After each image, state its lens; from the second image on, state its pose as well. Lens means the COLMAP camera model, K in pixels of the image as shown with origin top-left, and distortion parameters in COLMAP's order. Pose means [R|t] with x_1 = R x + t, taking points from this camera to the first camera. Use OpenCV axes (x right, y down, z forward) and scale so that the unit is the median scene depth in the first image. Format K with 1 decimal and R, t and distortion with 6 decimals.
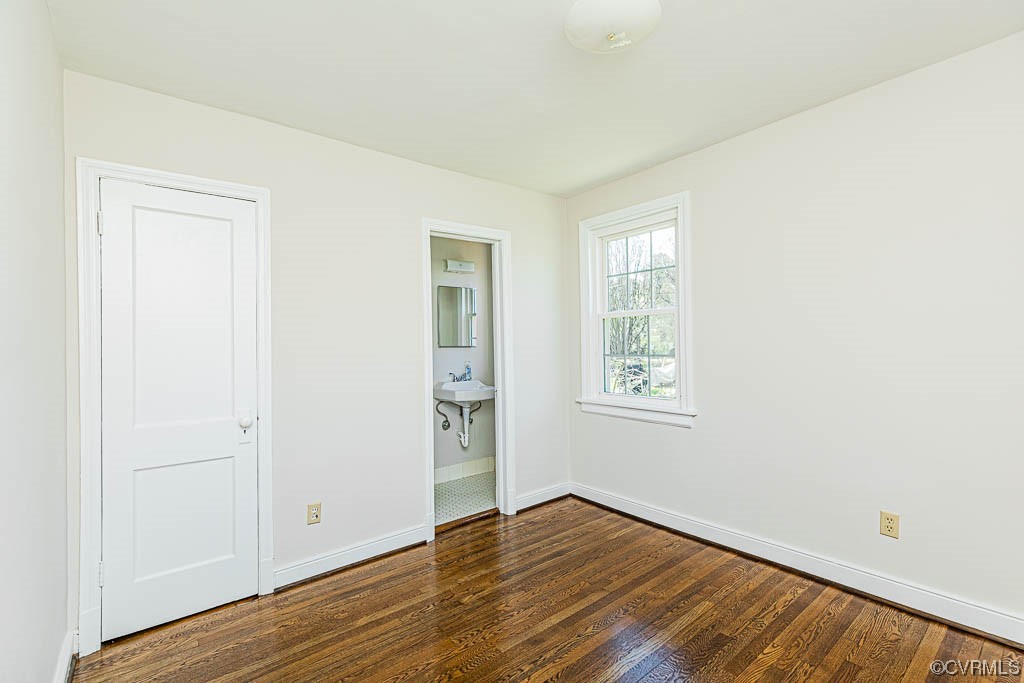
lens RADIAL K [[467.8, 0, 516.9], [0, 467.8, 340.5], [0, 0, 1]] dist [0.002398, 0.000001]
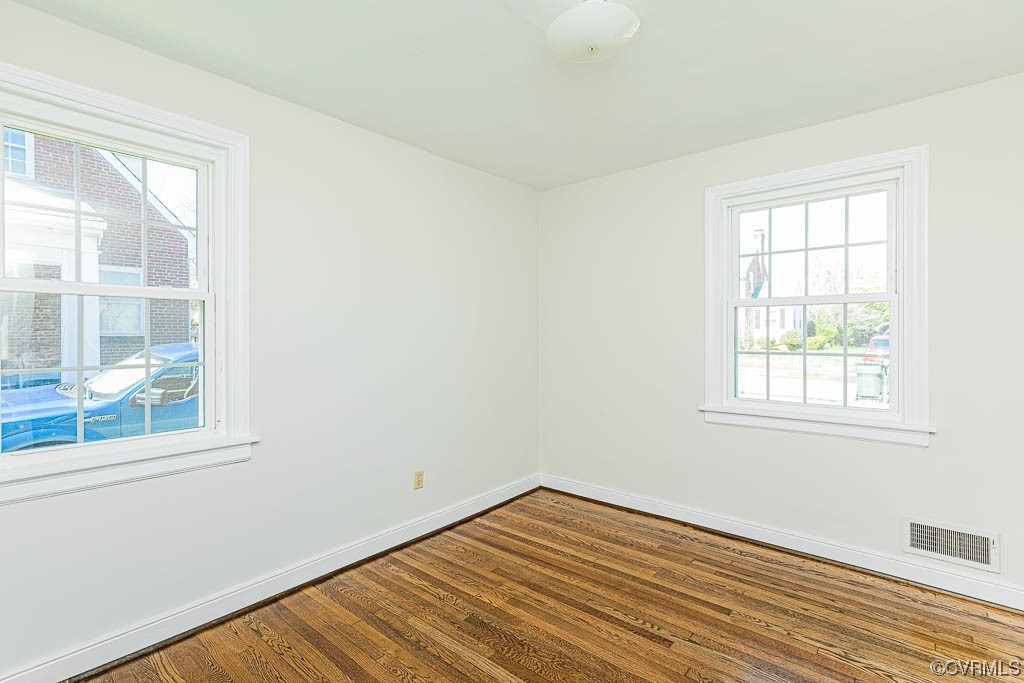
lens RADIAL K [[467.8, 0, 516.9], [0, 467.8, 340.5], [0, 0, 1]] dist [0.002398, 0.000001]
pose [[-0.175303, -0.003395, 0.984509, -0.530896], [-0.011831, 0.999929, 0.001342, -0.000512], [-0.984443, -0.011412, -0.175331, 0.935950]]
